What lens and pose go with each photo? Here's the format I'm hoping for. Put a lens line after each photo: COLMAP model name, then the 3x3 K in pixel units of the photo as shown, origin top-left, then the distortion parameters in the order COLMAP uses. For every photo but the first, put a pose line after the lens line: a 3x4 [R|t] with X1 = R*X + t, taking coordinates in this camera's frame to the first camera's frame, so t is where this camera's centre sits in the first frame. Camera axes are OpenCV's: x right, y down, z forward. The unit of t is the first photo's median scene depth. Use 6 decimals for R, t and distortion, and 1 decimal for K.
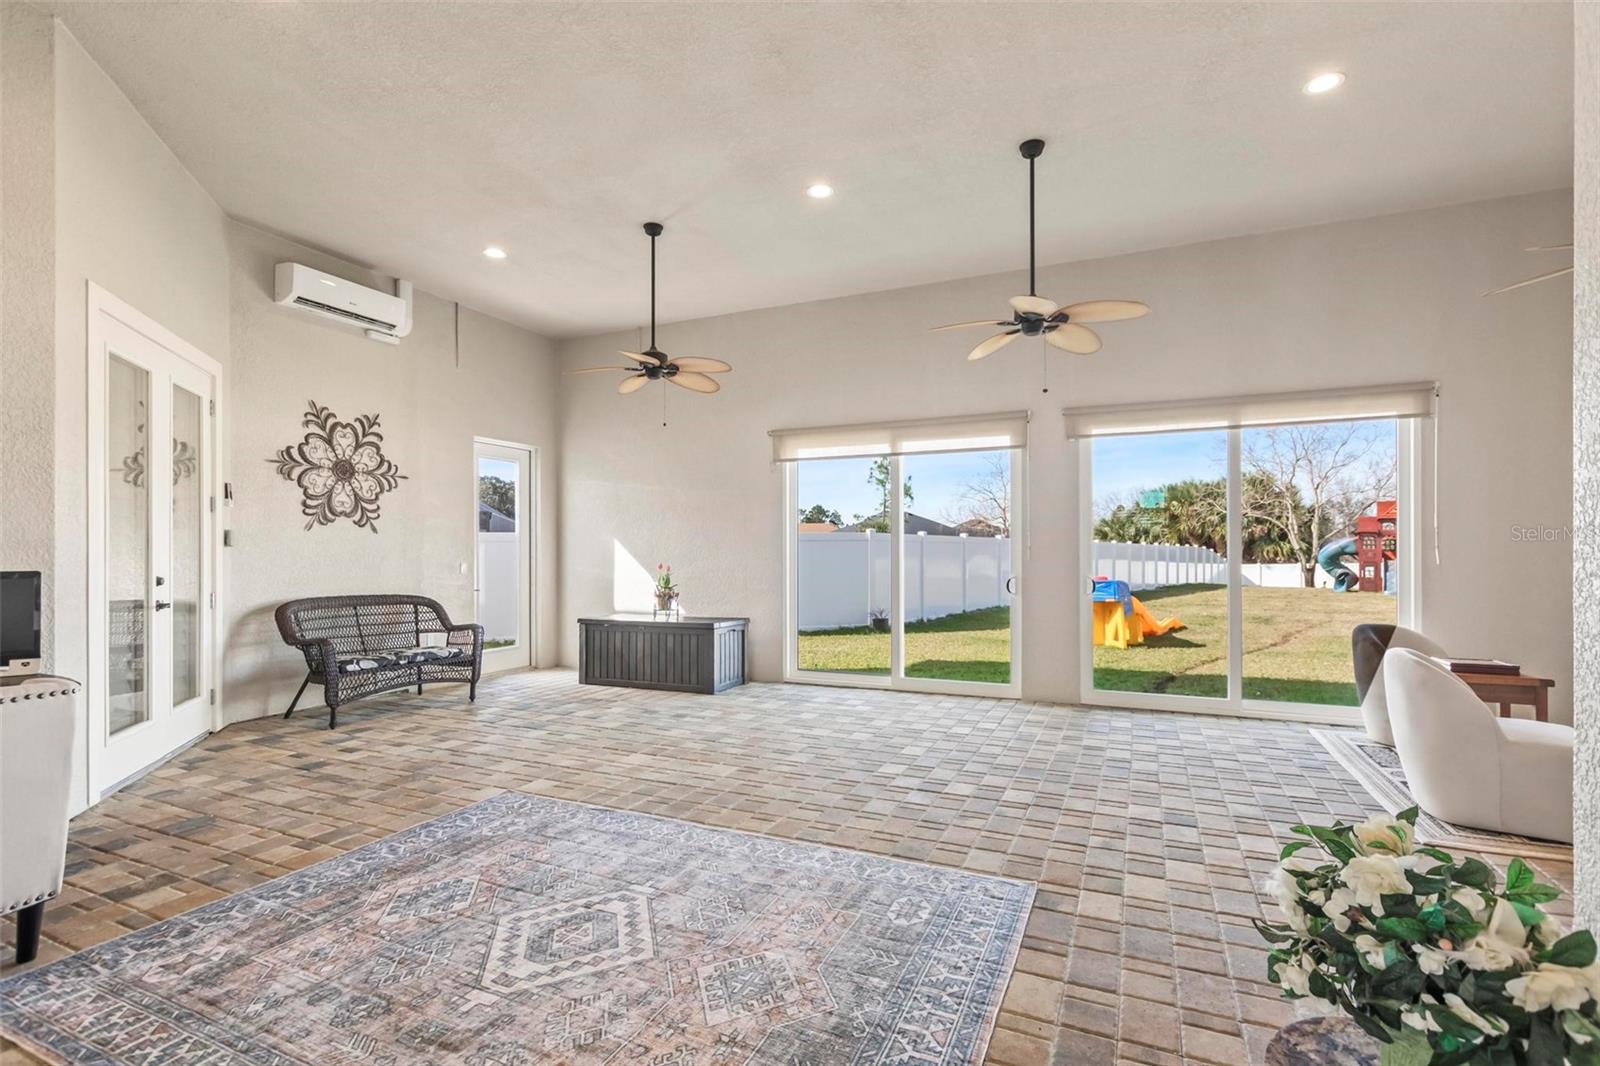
lens RADIAL K [[750.2, 0, 795.9], [0, 750.2, 549.6], [0, 0, 1]] dist [0.000499, -0.000401]
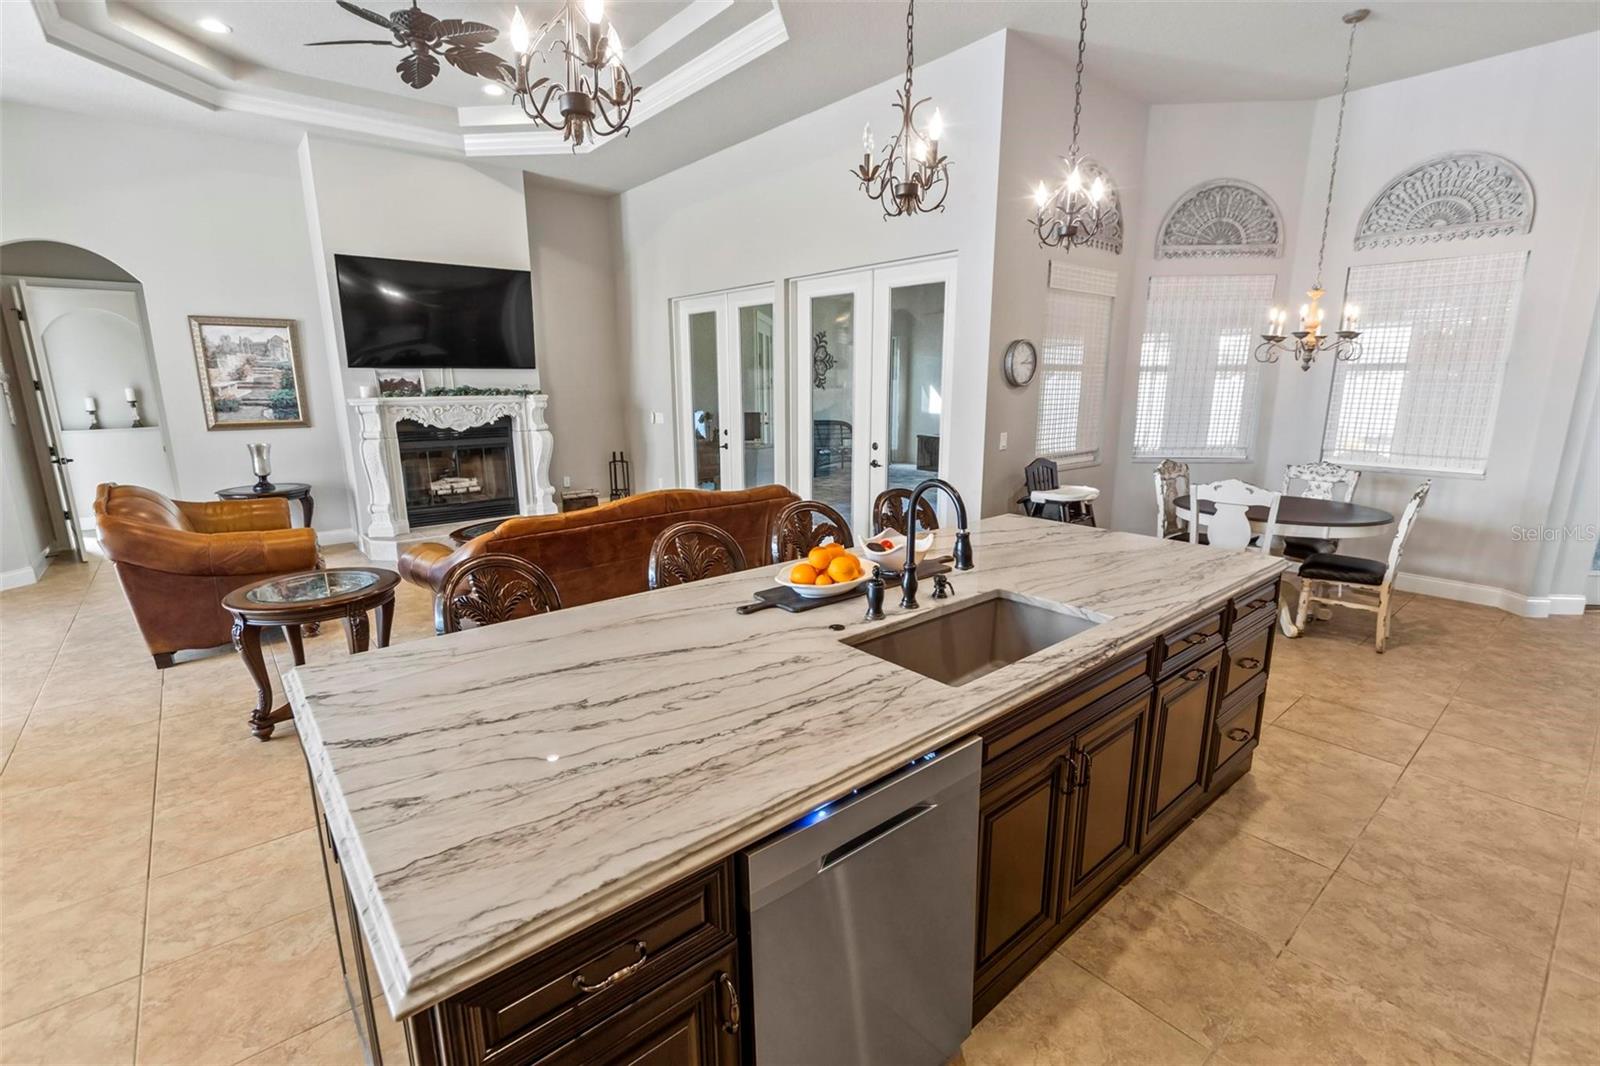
lens RADIAL K [[713.6, 0, 800.0], [0, 713.6, 533.0], [0, 0, 1]] dist [-0.000592, -0.000599]
pose [[0.902639, 0.090654, -0.420742, 0.272951], [0.001641, 0.976834, 0.213990, -0.064252], [0.430395, -0.193847, 0.881580, -0.936173]]
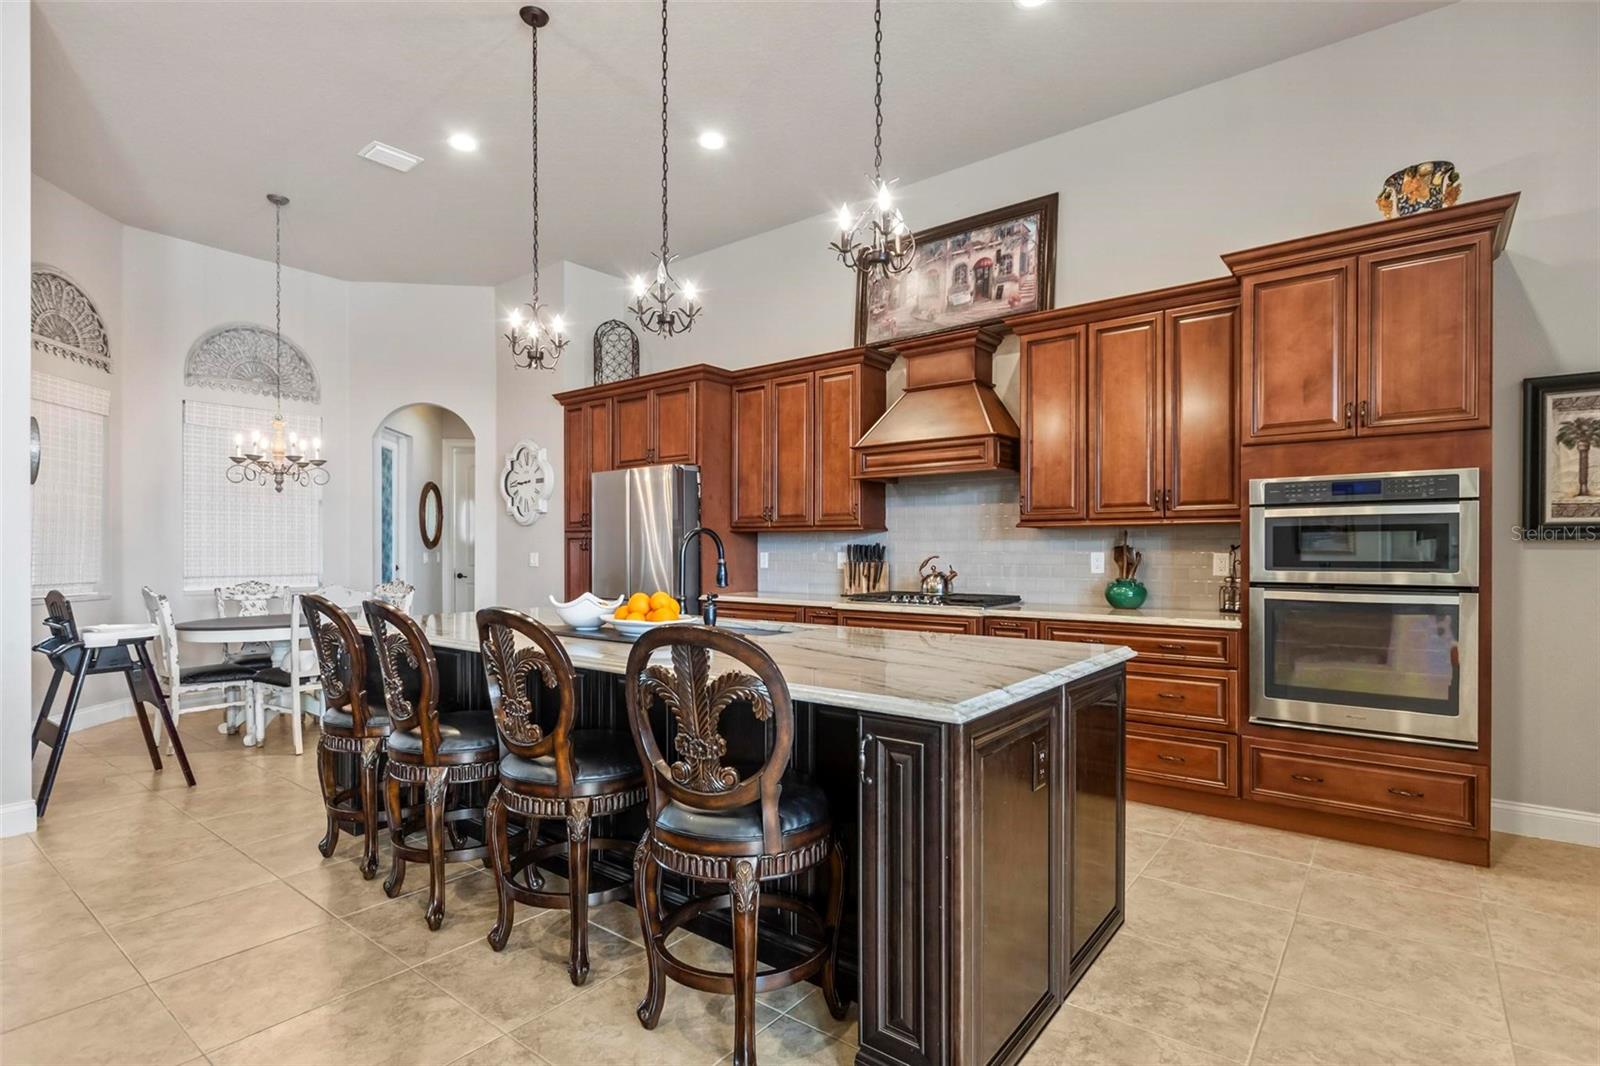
lens RADIAL K [[781.7, 0, 802.1], [0, 781.7, 556.1], [0, 0, 1]] dist [-0.005695, -0.001696]
pose [[0.231331, -0.002411, 0.972872, -0.310326], [0.000866, 0.999997, 0.002273, 0.003013], [-0.972875, 0.000317, 0.231332, -0.788484]]
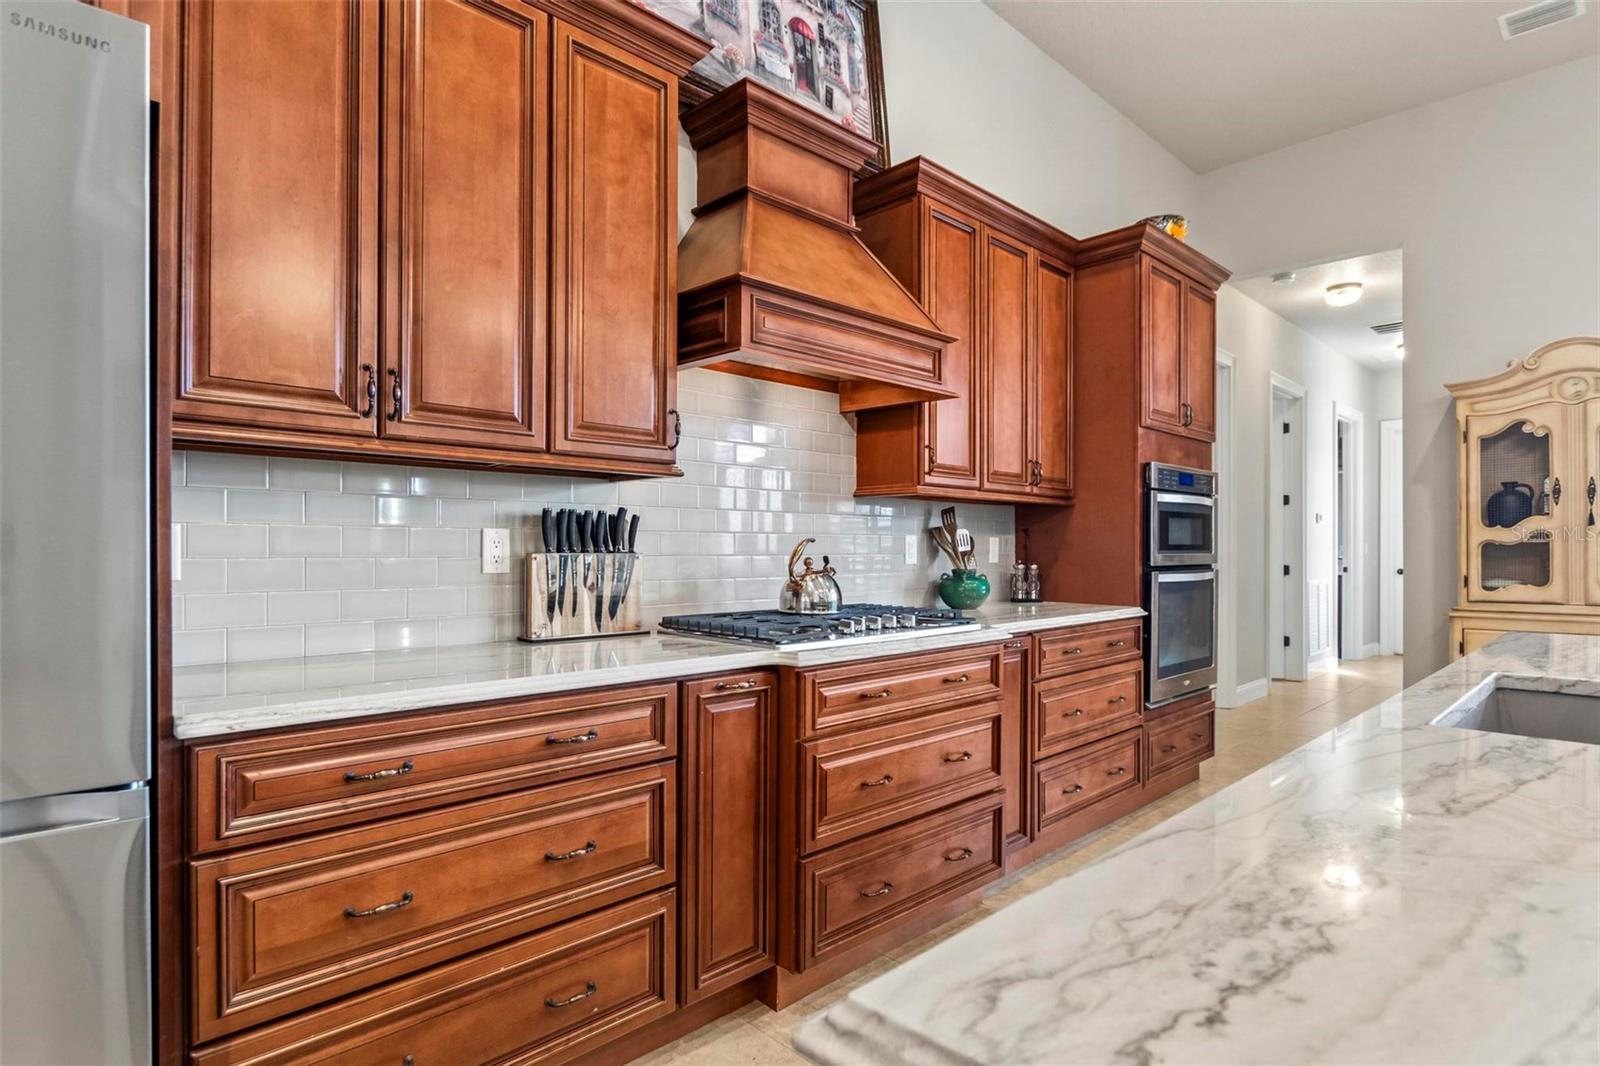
lens RADIAL K [[853.3, 0, 799.9], [0, 853.3, 543.9], [0, 0, 1]] dist [0.000226, -0.001662]
pose [[-0.935020, 0.002275, 0.354588, 0.338360], [0.001818, 0.999997, -0.001621, 0.008447], [-0.354591, -0.000871, -0.935021, -0.313625]]
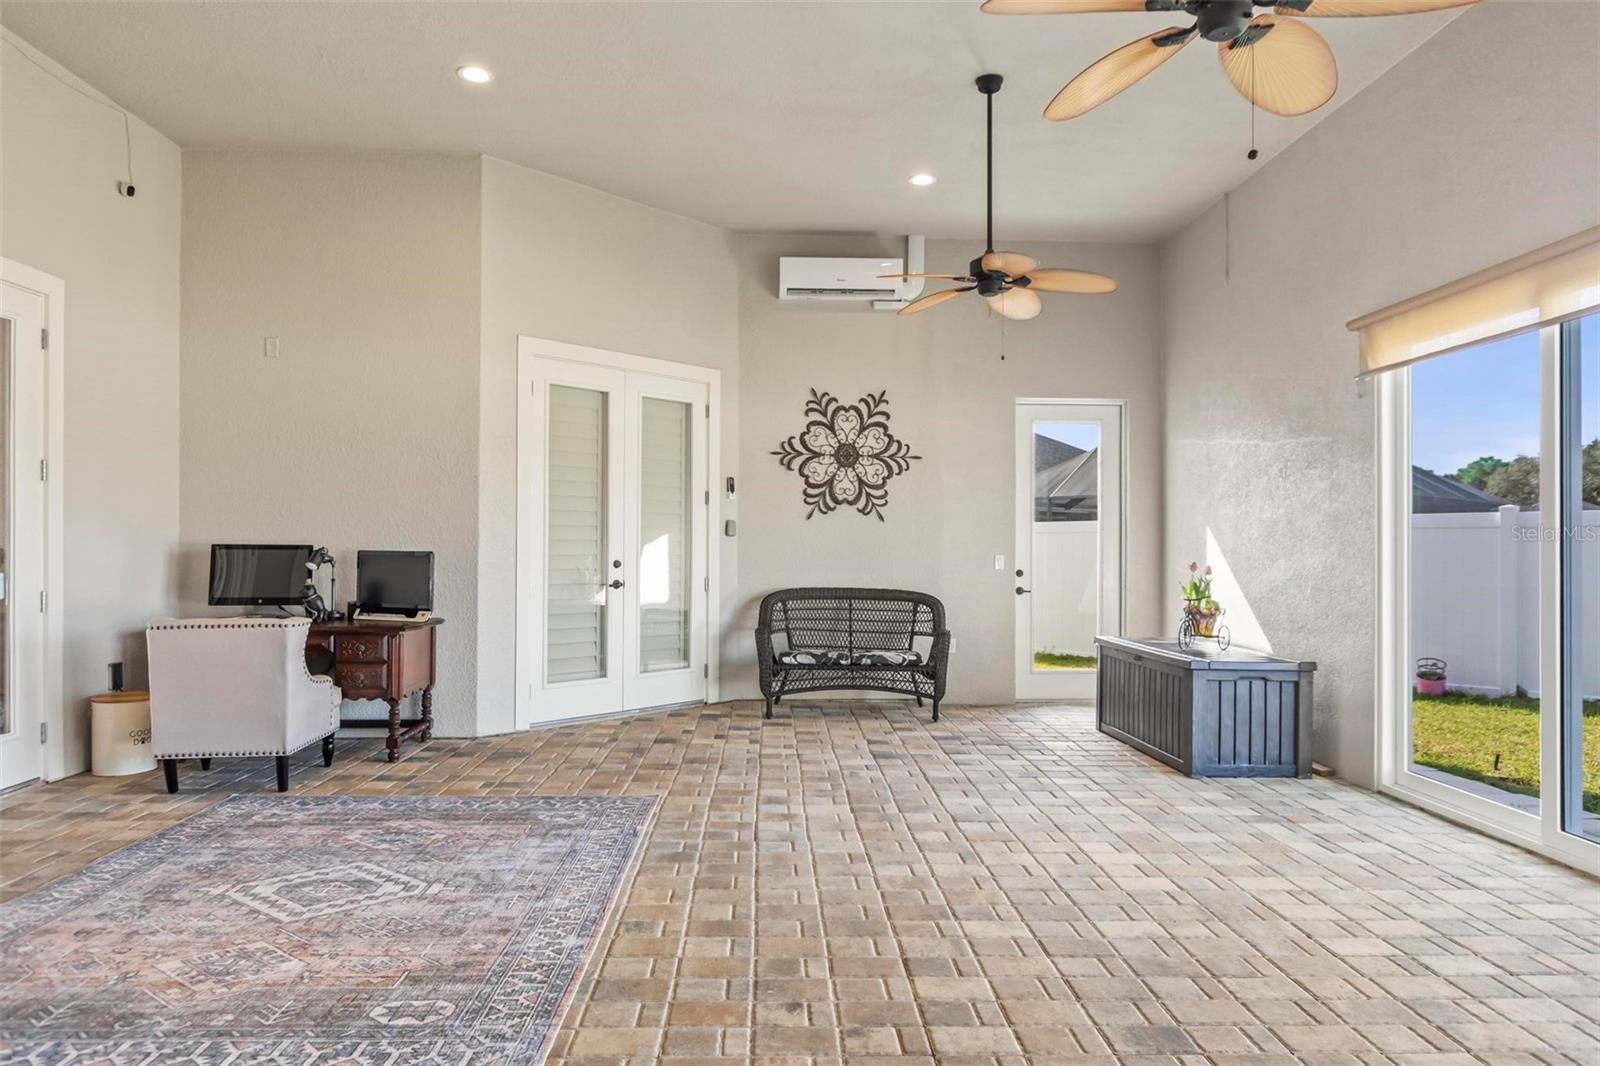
lens RADIAL K [[1014.0, 0, 800.0], [0, 1014.0, 533.0], [0, 0, 1]] dist [-0.000289, -0.001047]
pose [[0.446311, -0.006186, -0.894857, 0.545381], [-0.004428, 0.999949, -0.009121, 0.004334], [0.894867, 0.008033, 0.446260, 0.393592]]
